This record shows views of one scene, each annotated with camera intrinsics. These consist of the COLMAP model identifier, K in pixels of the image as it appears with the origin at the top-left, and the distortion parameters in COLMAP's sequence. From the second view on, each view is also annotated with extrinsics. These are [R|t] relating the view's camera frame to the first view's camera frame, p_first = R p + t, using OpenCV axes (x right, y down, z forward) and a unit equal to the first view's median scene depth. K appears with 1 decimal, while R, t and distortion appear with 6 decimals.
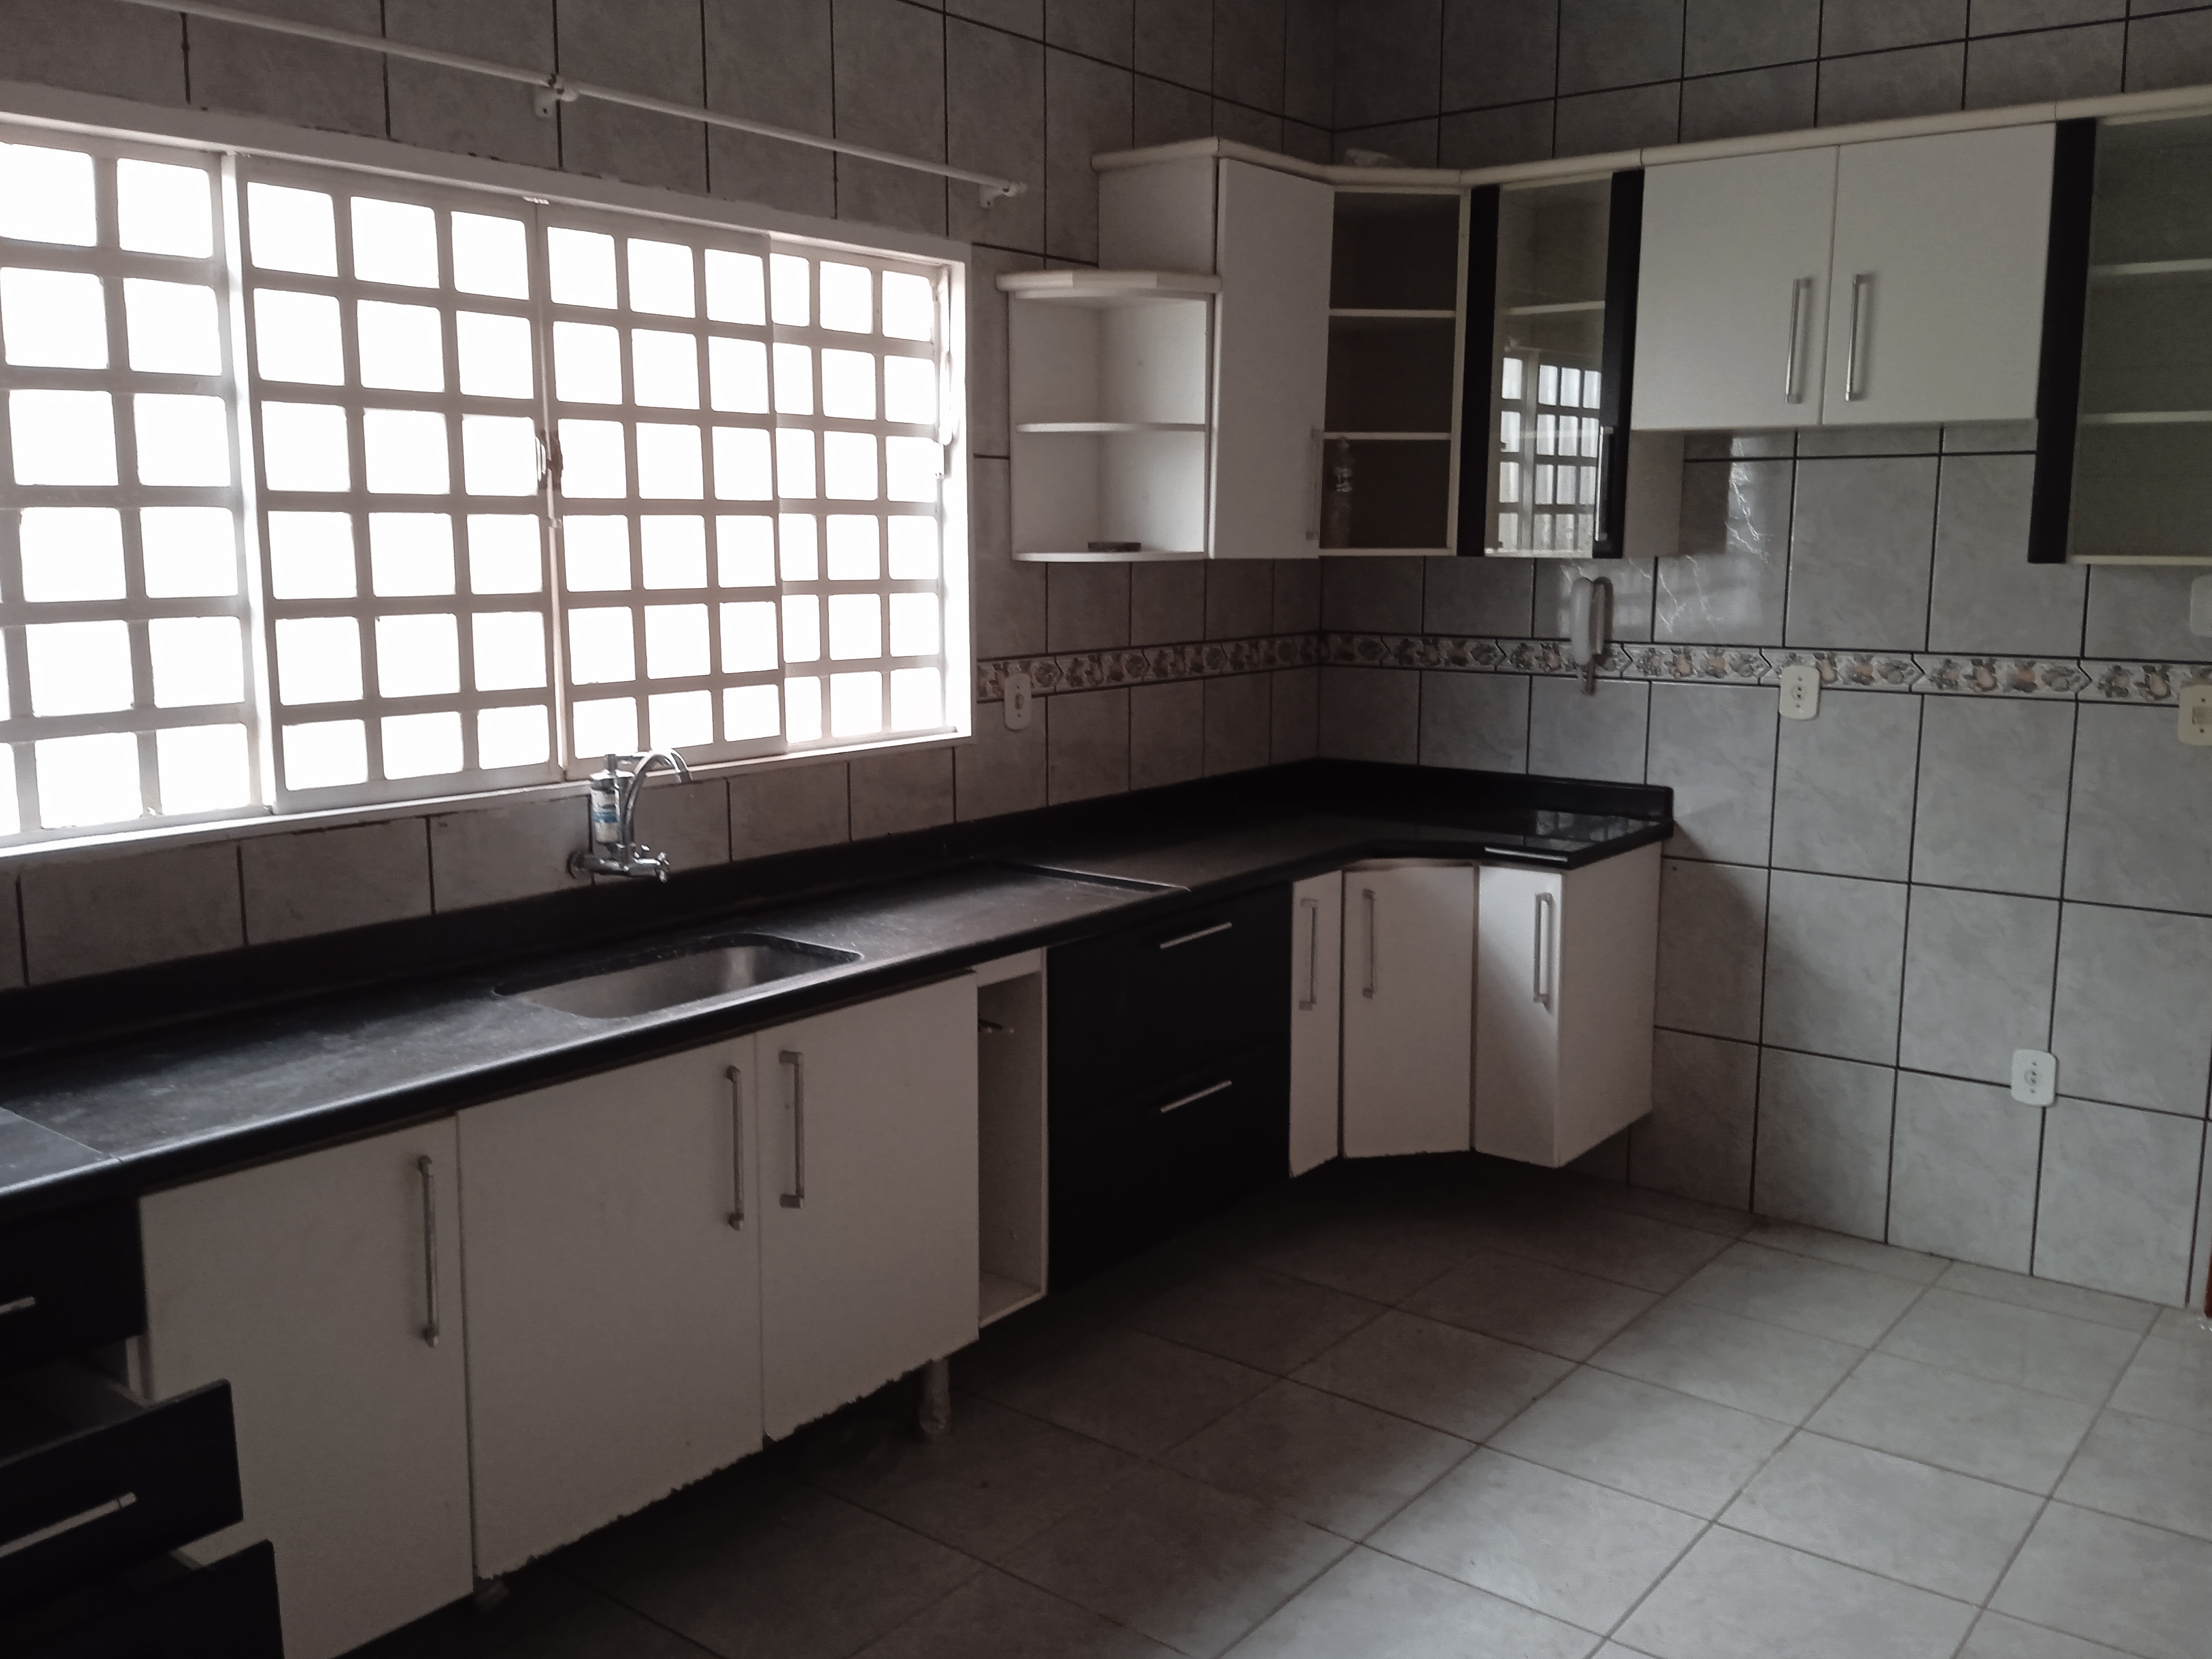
lens RADIAL K [[1888.9, 0, 1135.4], [0, 1888.9, 827.7], [0, 0, 1]] dist [0.084706, -0.162550]
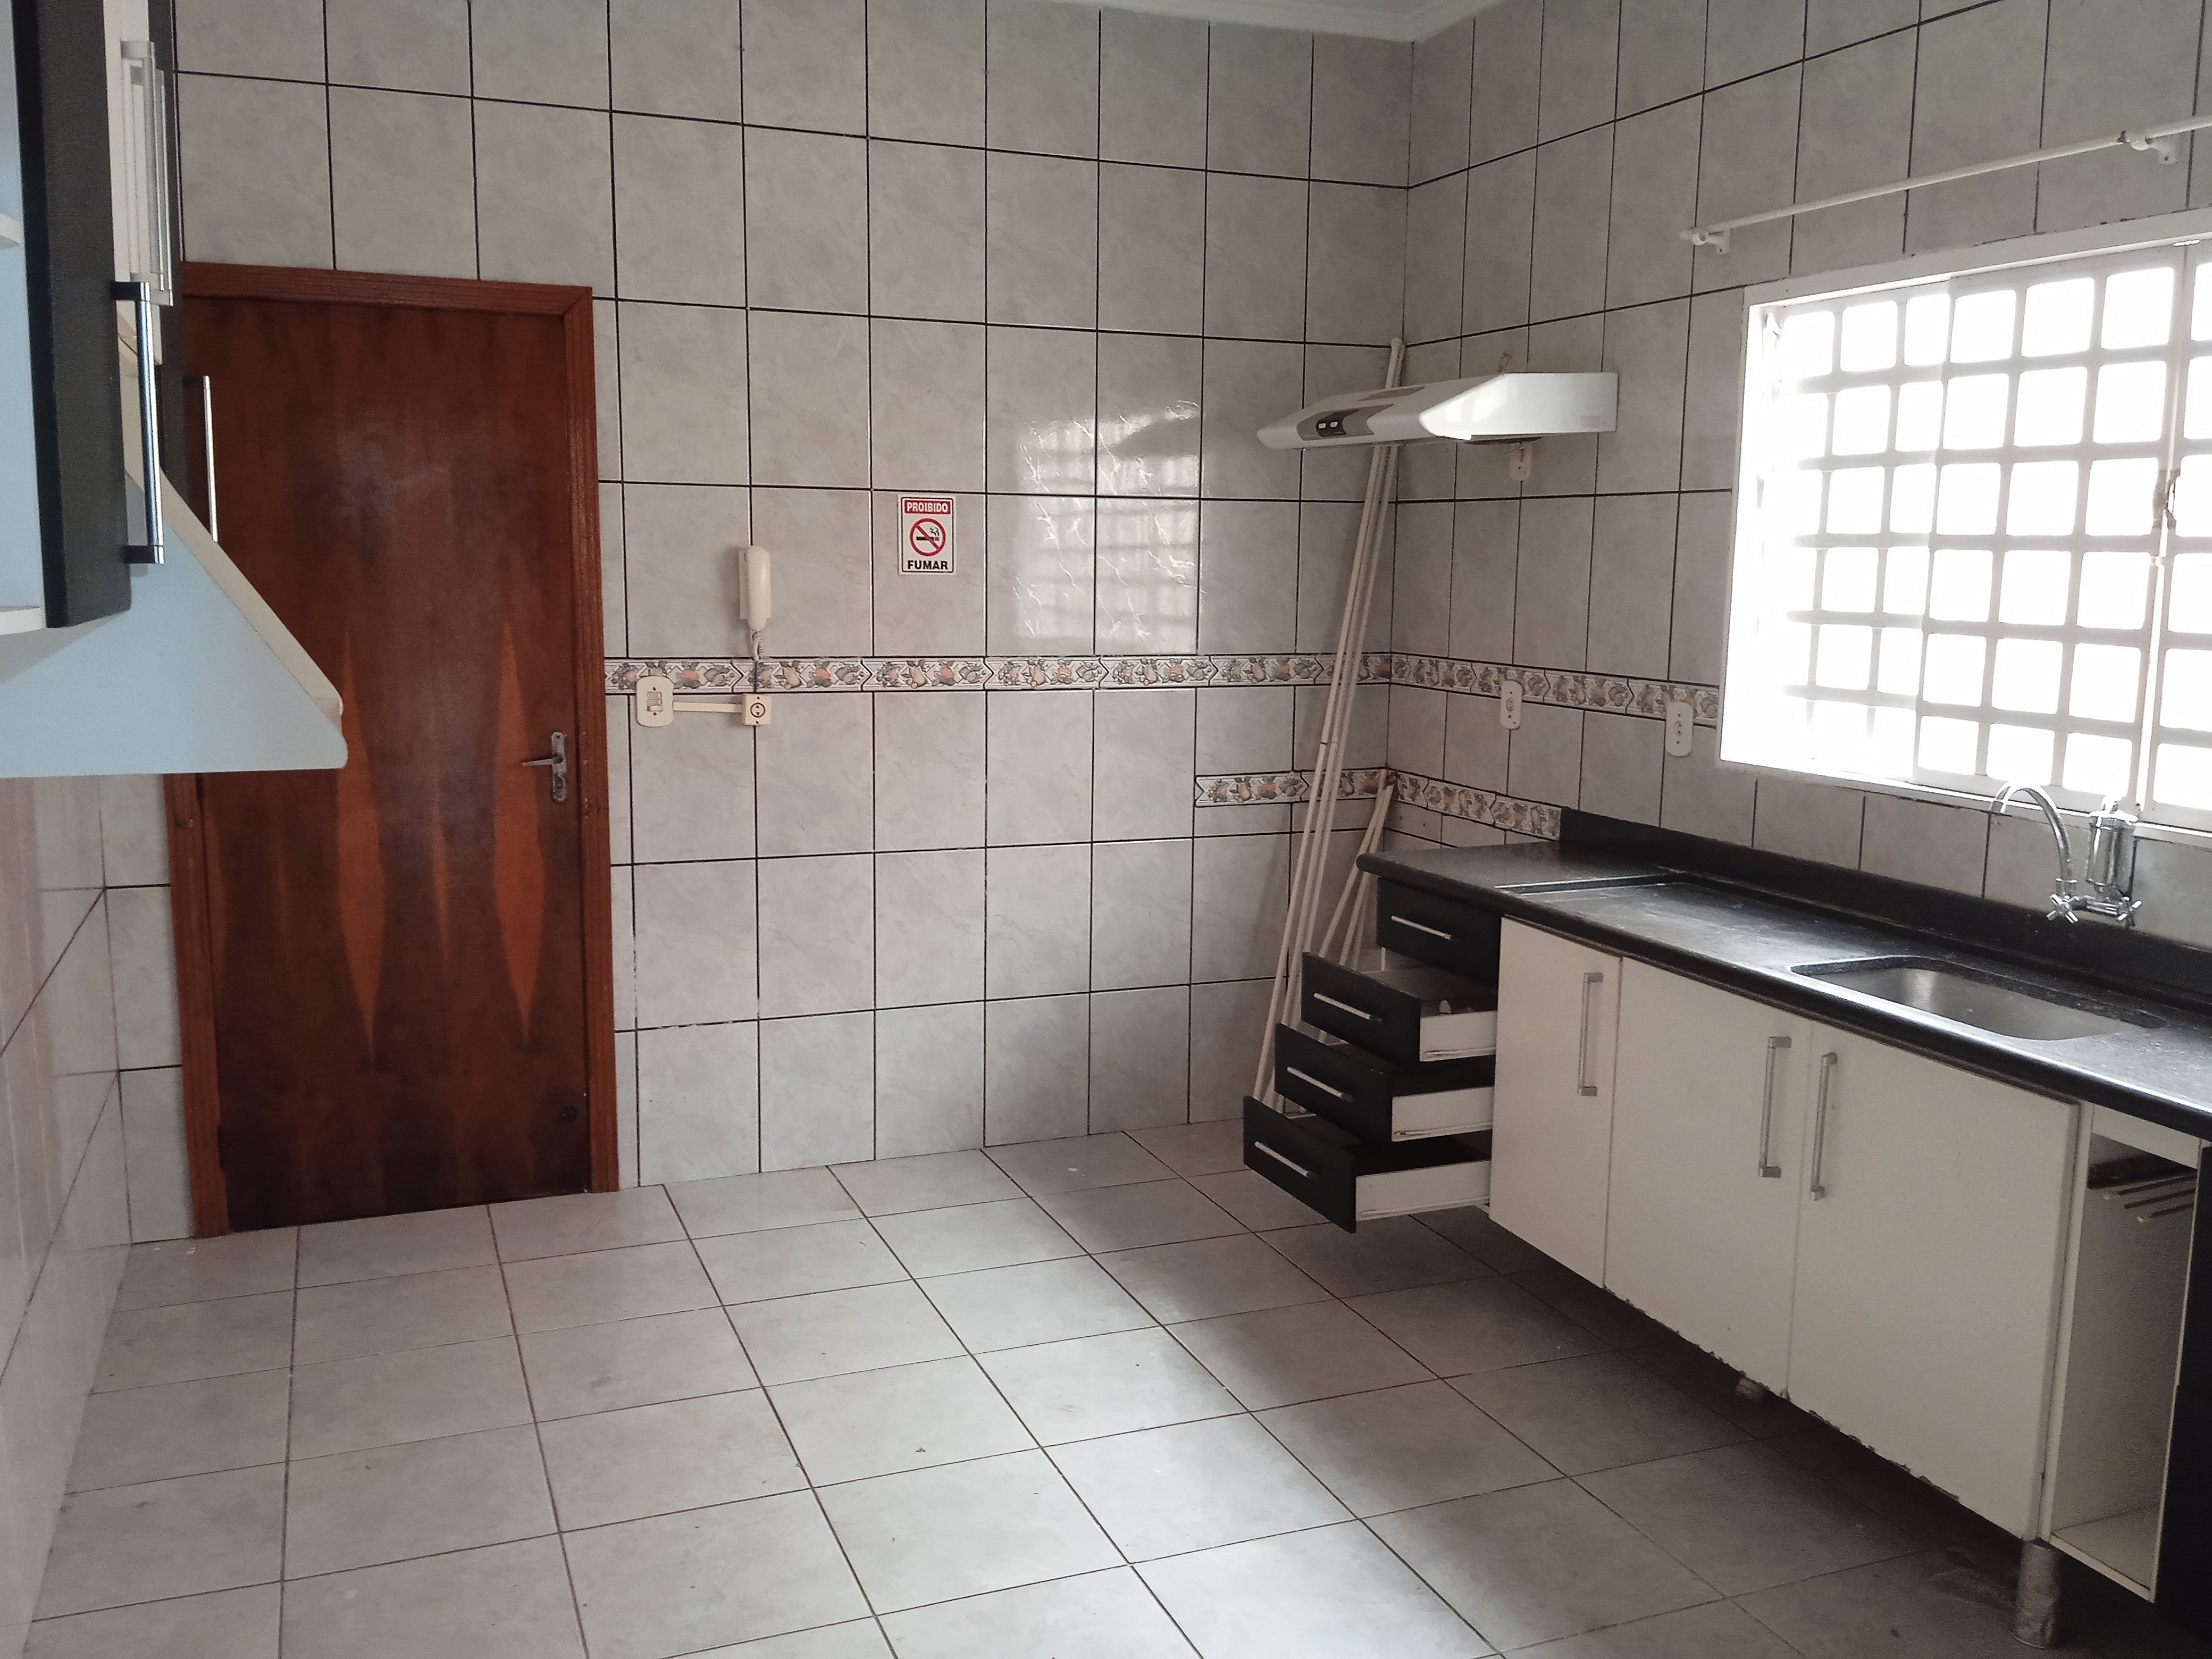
lens RADIAL K [[1888.9, 0, 1135.4], [0, 1888.9, 827.7], [0, 0, 1]] dist [0.084706, -0.162550]
pose [[-0.499731, 0.119867, -0.857847, 0.889795], [-0.147198, 0.964221, 0.220480, -0.177942], [0.853582, 0.236454, -0.464207, 1.107579]]
